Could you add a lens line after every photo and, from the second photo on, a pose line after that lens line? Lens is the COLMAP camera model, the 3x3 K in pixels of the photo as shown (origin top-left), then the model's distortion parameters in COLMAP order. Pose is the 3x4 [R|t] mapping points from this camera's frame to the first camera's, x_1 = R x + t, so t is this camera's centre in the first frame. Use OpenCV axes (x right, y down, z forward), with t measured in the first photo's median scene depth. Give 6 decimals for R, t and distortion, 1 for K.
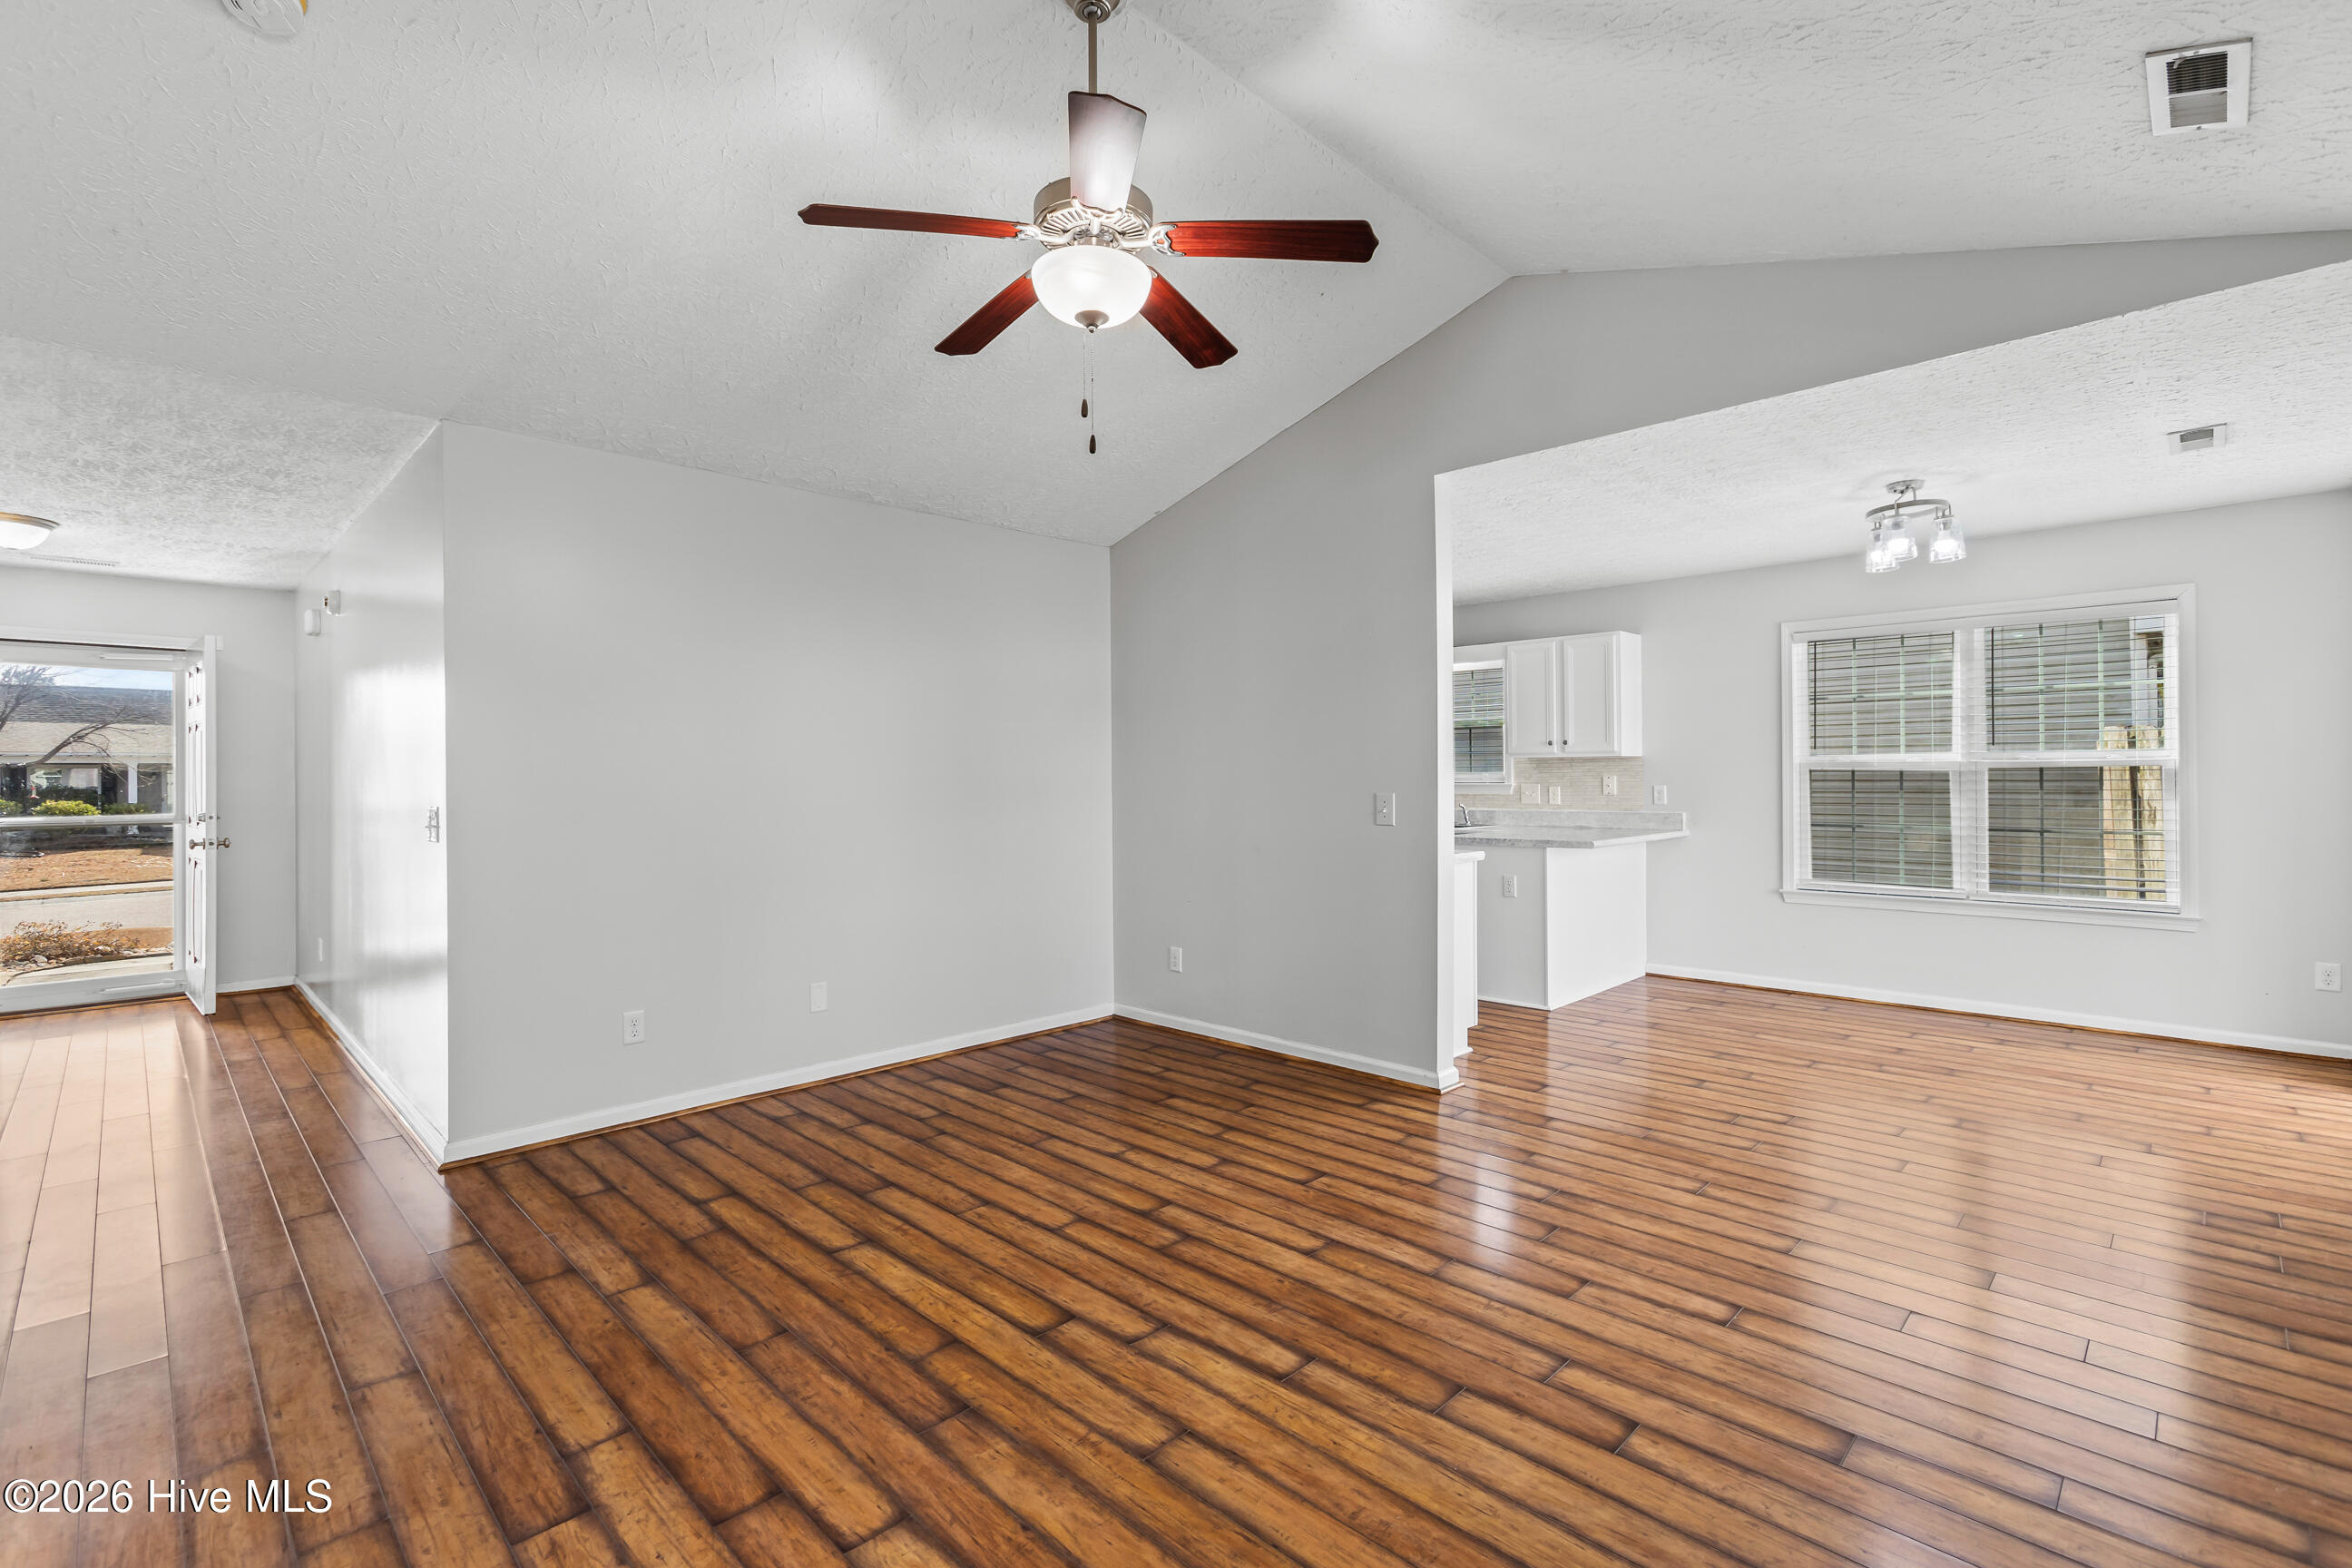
lens RADIAL K [[1104.3, 0, 1168.3], [0, 1104.3, 787.9], [0, 0, 1]] dist [-0.000879, 0.000536]
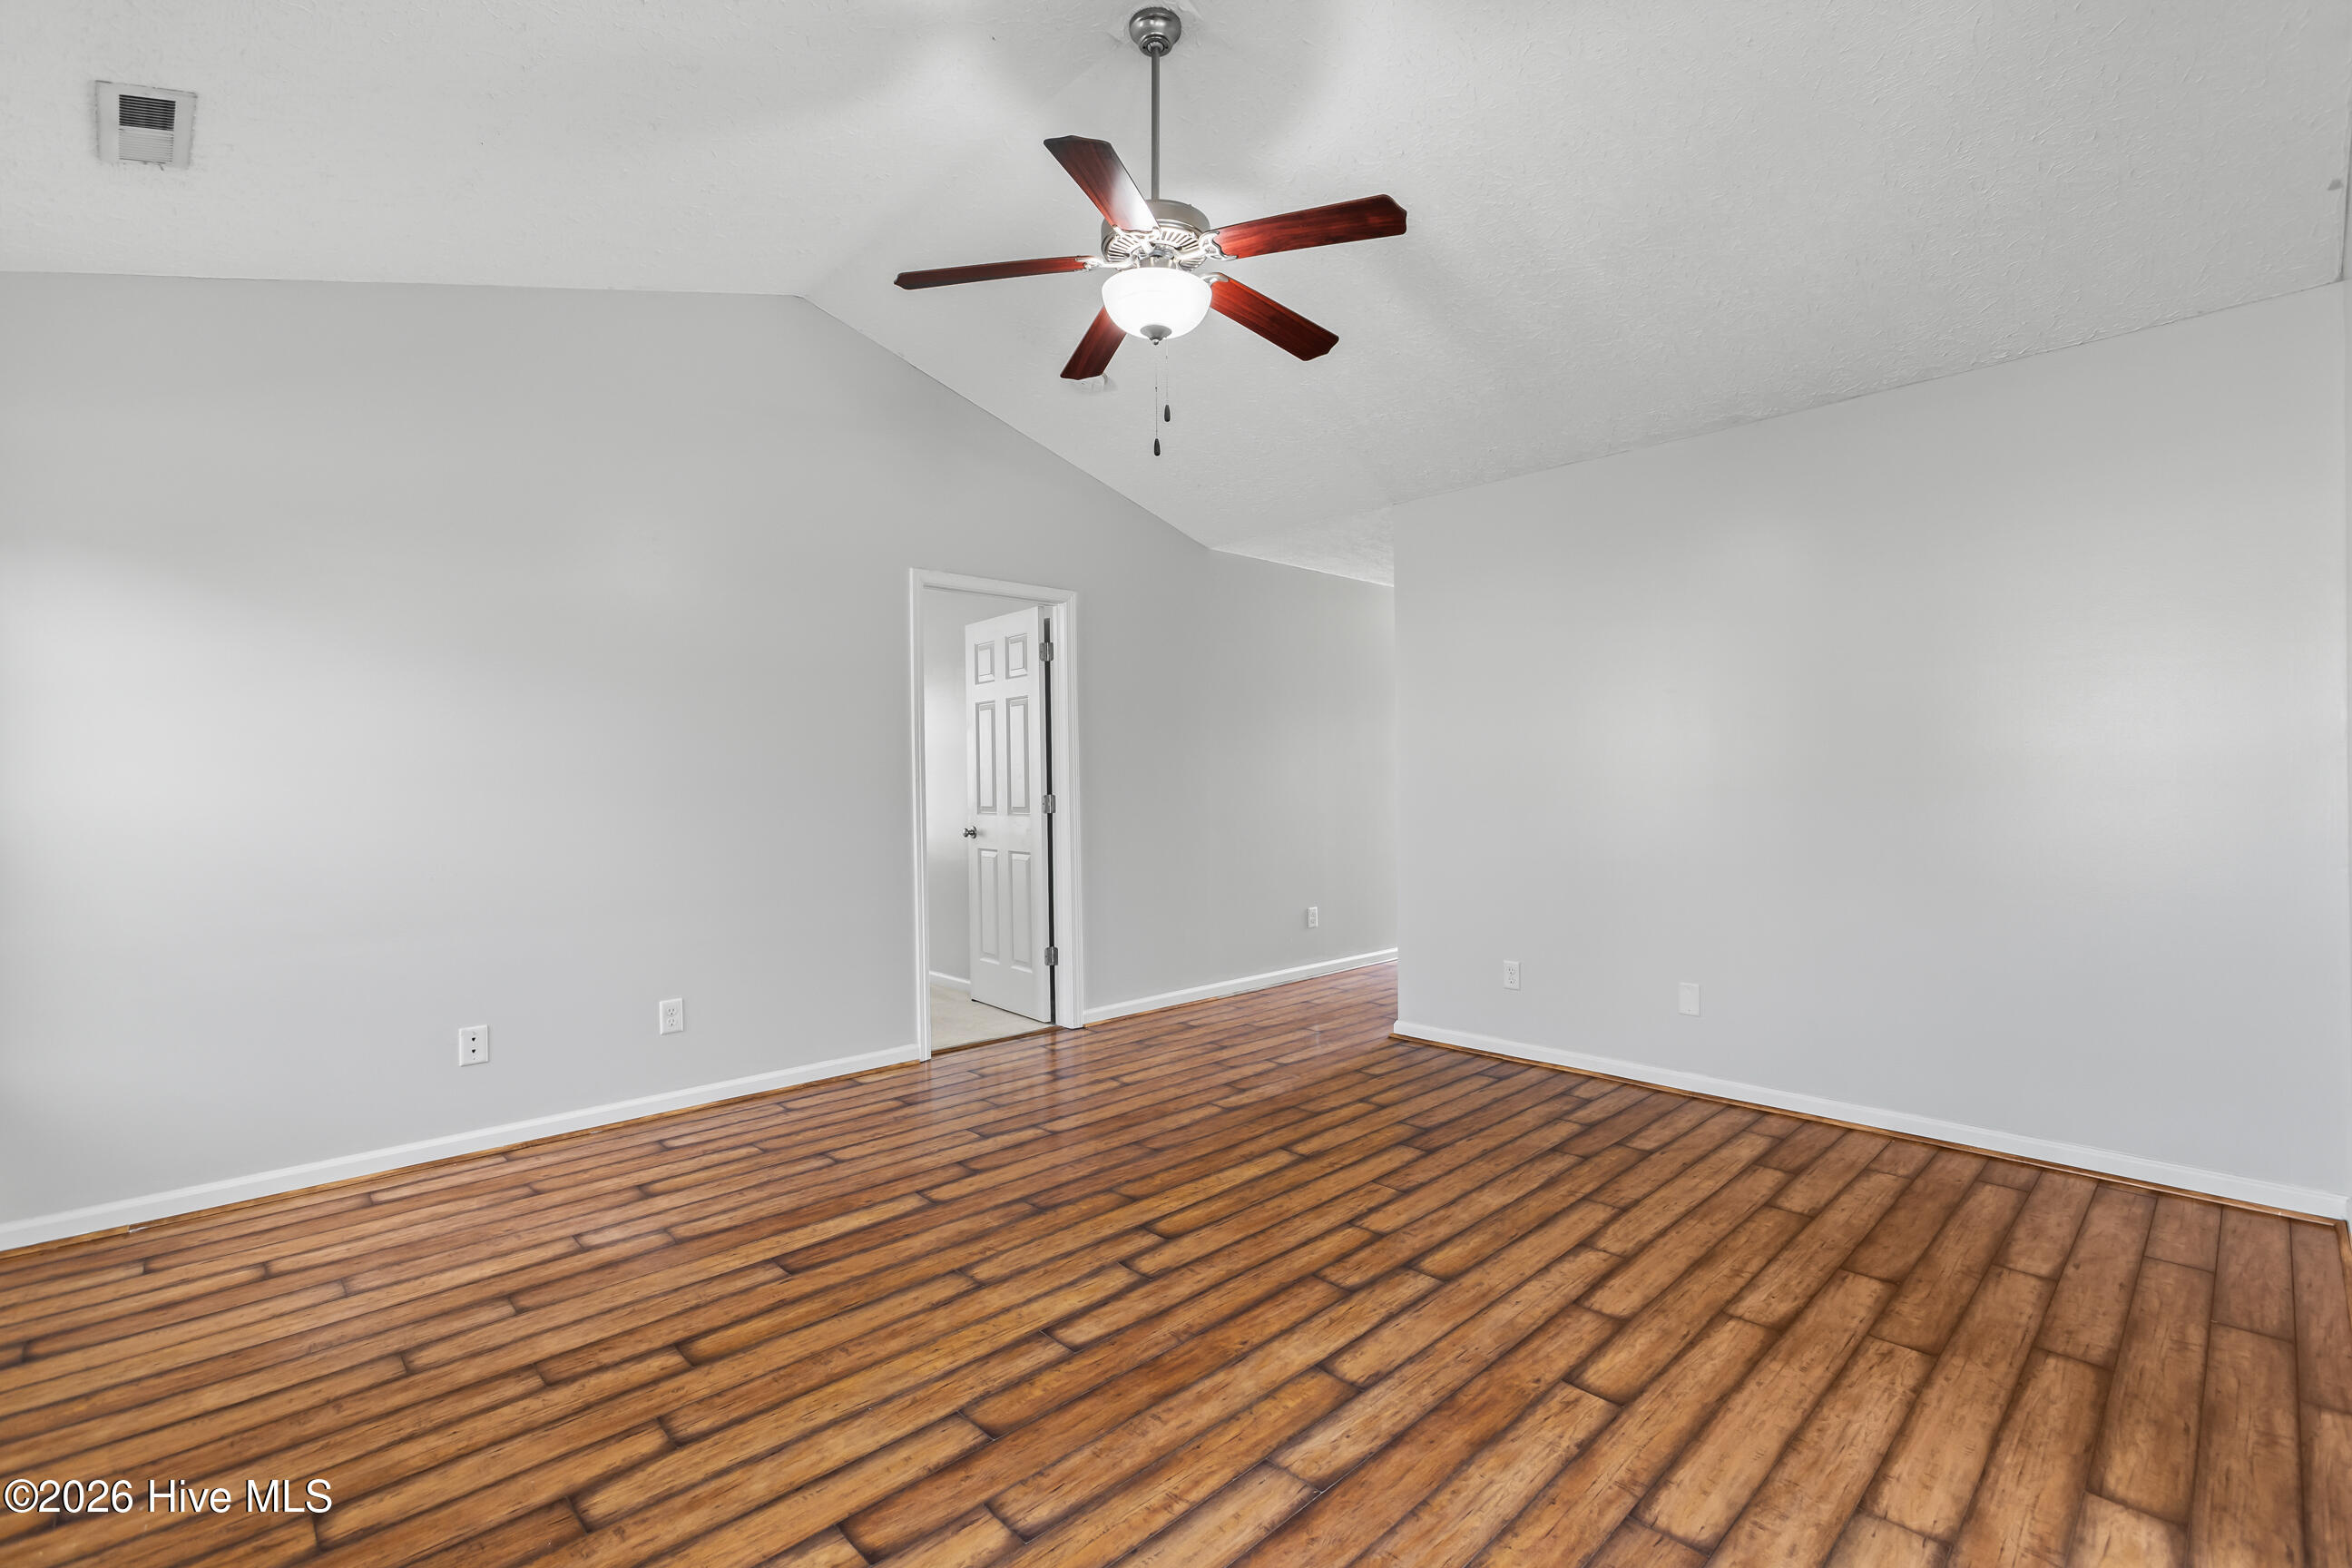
lens RADIAL K [[1043.1, 0, 1176.0], [0, 1043.1, 784.0], [0, 0, 1]] dist [0.002576, 0.000765]
pose [[-0.047183, 0.007867, -0.998855, 0.831678], [0.003740, 0.999963, 0.007699, 0.000531], [0.998879, -0.003372, -0.047211, 0.891235]]
